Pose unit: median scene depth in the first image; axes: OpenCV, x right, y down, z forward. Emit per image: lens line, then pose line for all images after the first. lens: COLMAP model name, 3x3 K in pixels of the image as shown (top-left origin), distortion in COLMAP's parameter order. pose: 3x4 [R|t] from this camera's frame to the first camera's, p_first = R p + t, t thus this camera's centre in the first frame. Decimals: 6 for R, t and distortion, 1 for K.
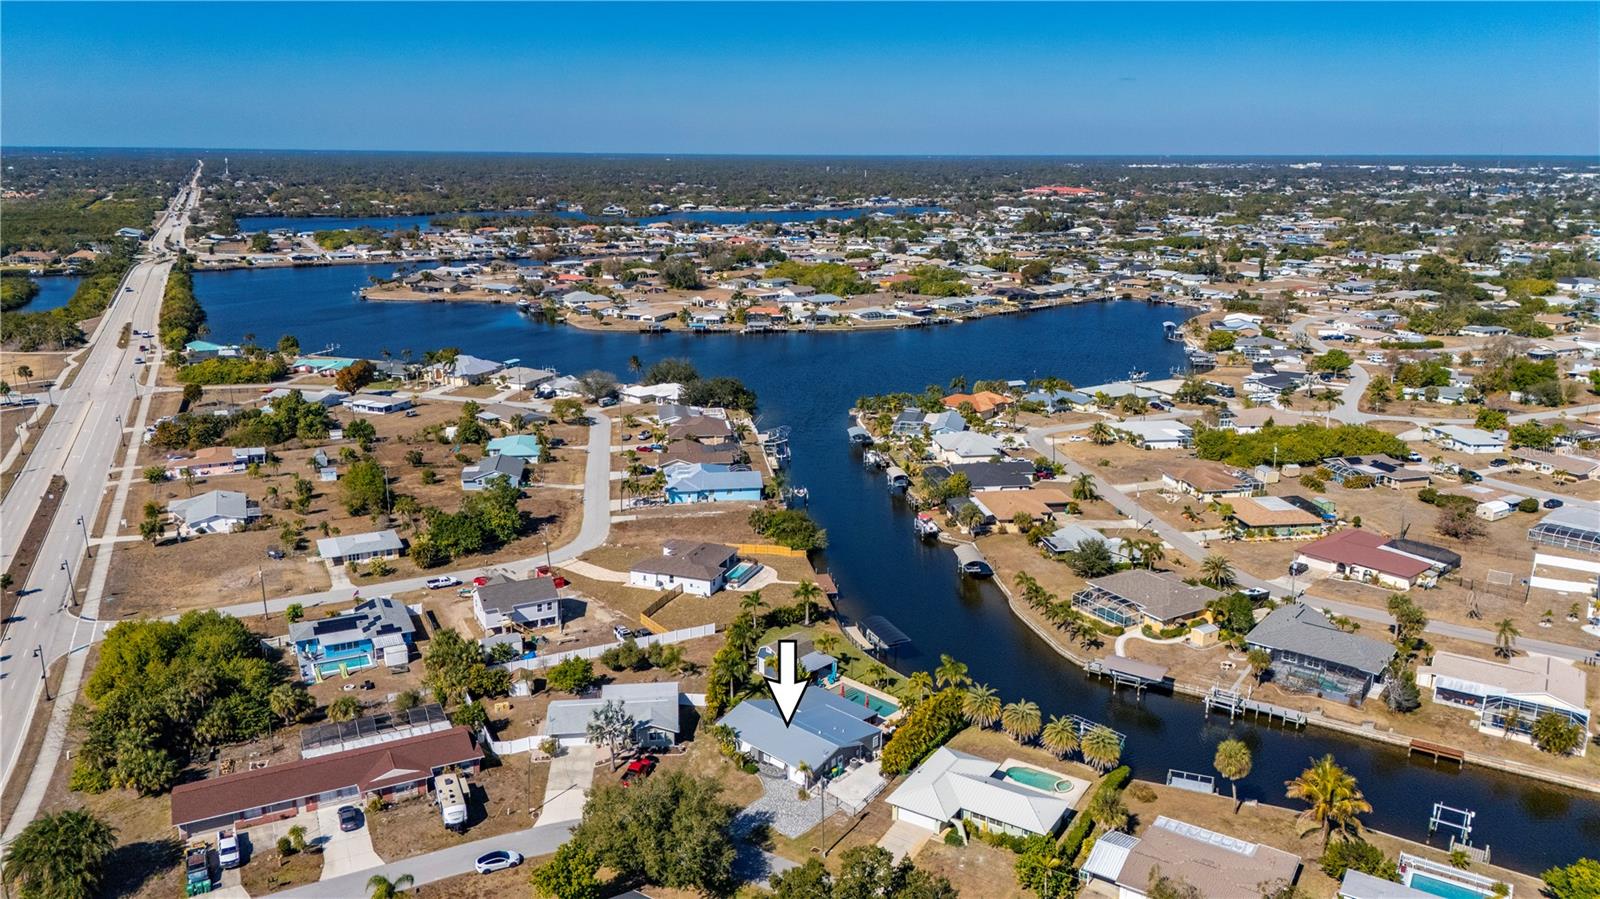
lens RADIAL K [[1179.7, 0, 793.9], [0, 1179.7, 443.3], [0, 0, 1]] dist [0.082270, -0.073673]
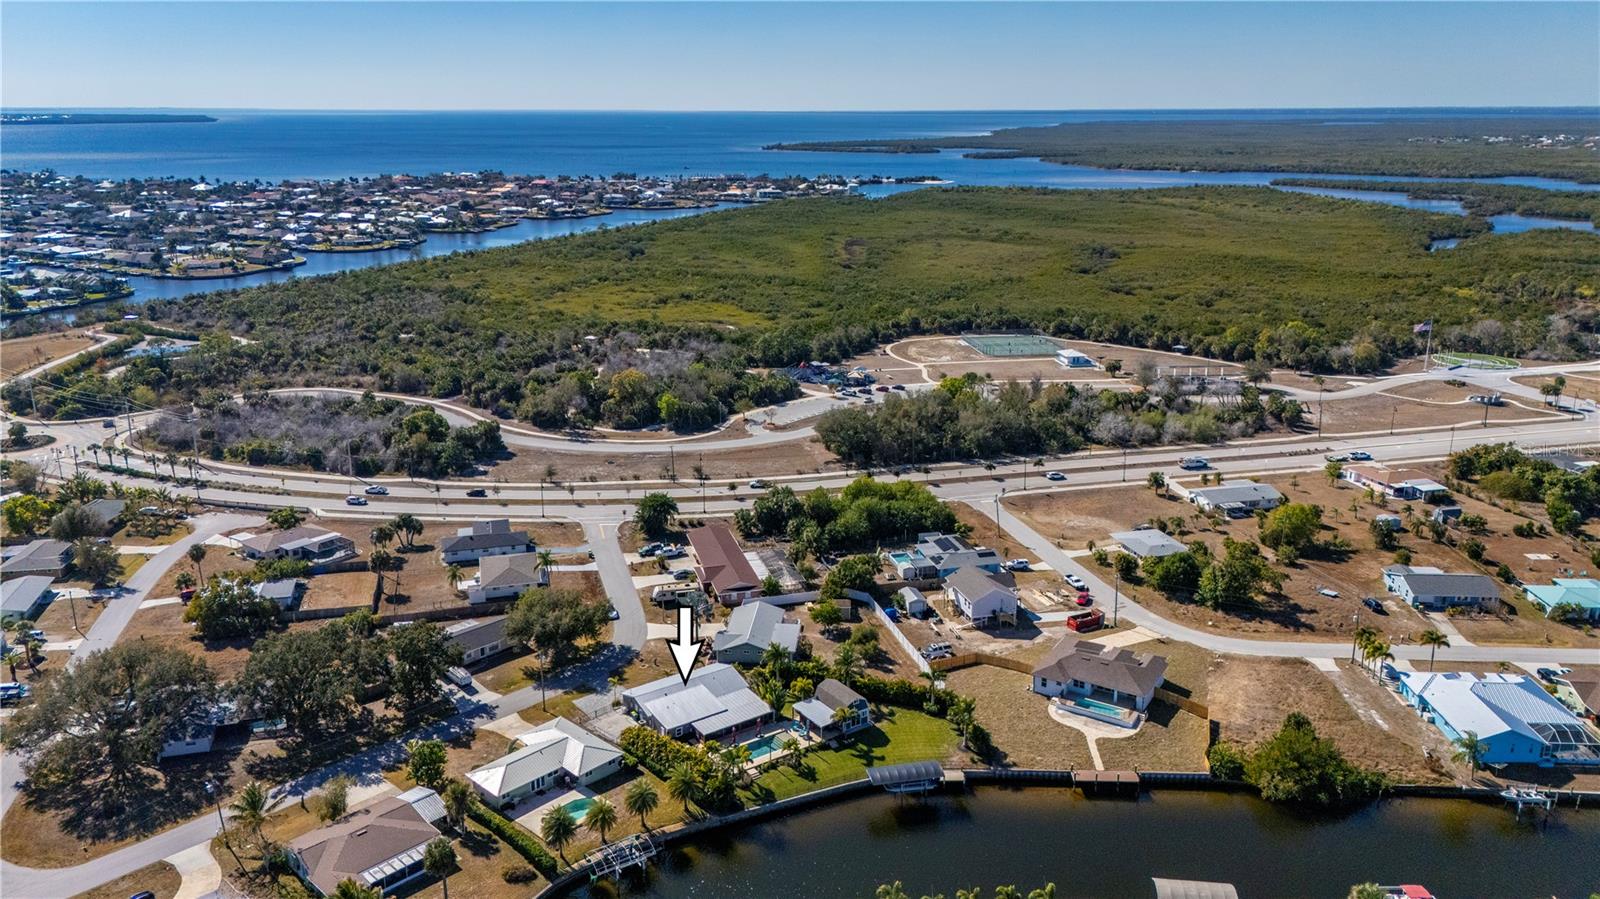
lens RADIAL K [[1179.7, 0, 793.9], [0, 1179.7, 443.3], [0, 0, 1]] dist [0.082270, -0.073673]
pose [[-0.197171, 0.262494, -0.944574, 0.664520], [-0.234596, 0.922864, 0.305430, -0.241662], [0.951887, 0.281816, -0.120382, 0.754462]]
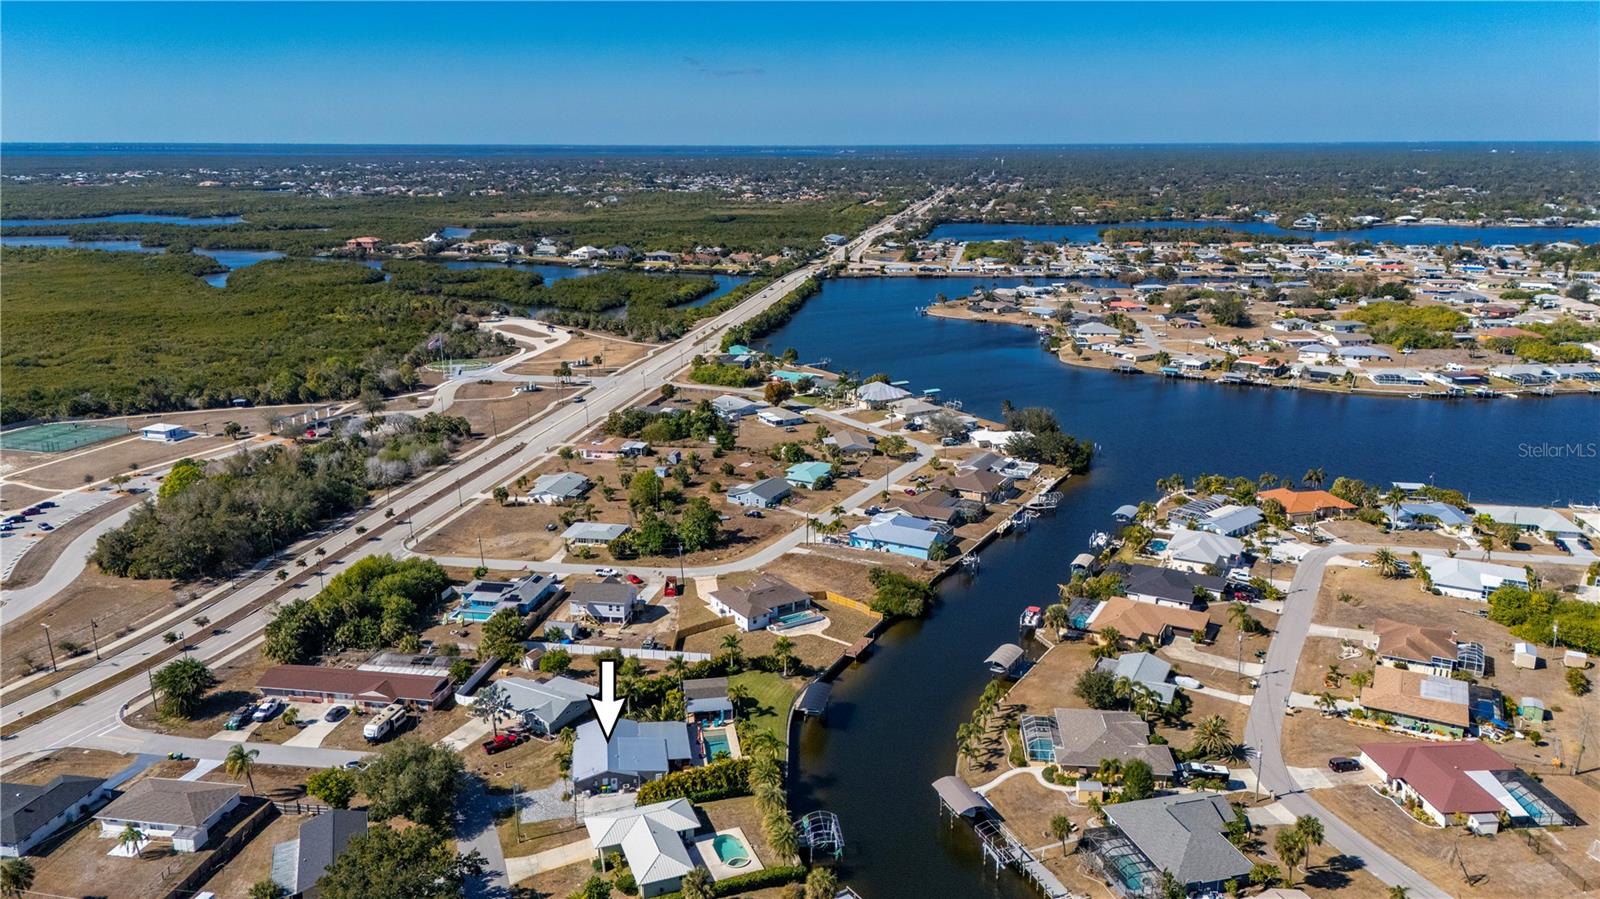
lens RADIAL K [[1179.7, 0, 793.9], [0, 1179.7, 443.3], [0, 0, 1]] dist [0.082270, -0.073673]
pose [[0.799710, 0.142391, -0.583258, 0.531735], [-0.137627, 0.989078, 0.052762, -0.105201], [0.584400, 0.038078, 0.810572, 0.062317]]
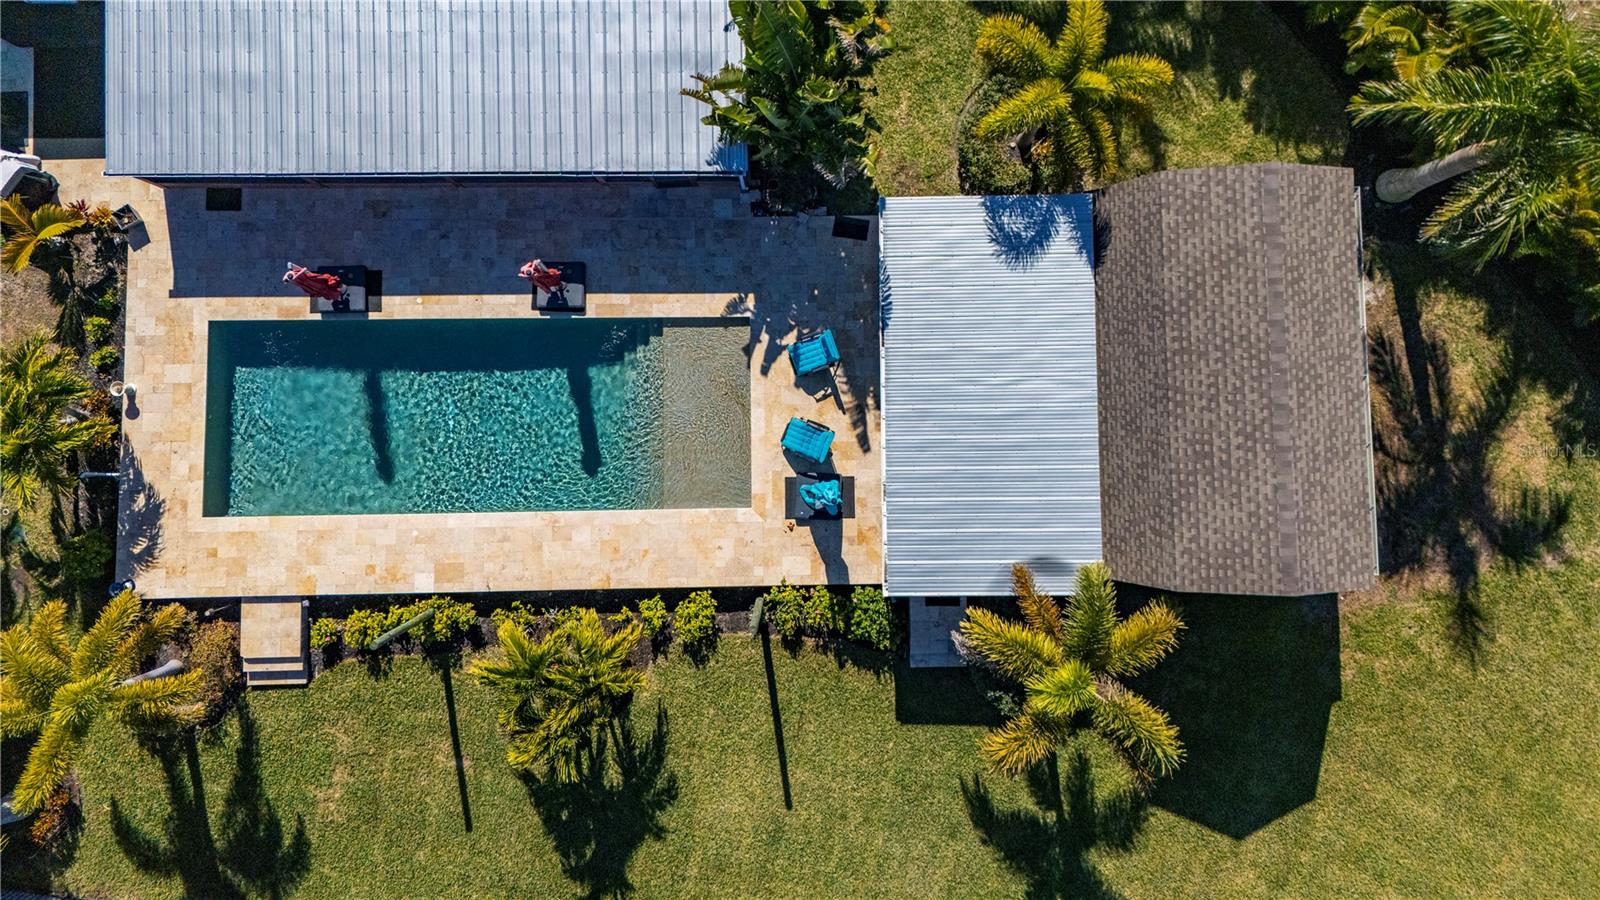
lens RADIAL K [[1179.7, 0, 793.9], [0, 1179.7, 443.8], [0, 0, 1]] dist [0.082270, -0.073673]
pose [[-0.712181, 0.698116, -0.073708, 0.030315], [-0.193285, -0.094066, 0.976623, 0.044407], [0.674863, 0.709779, 0.201927, 0.700126]]
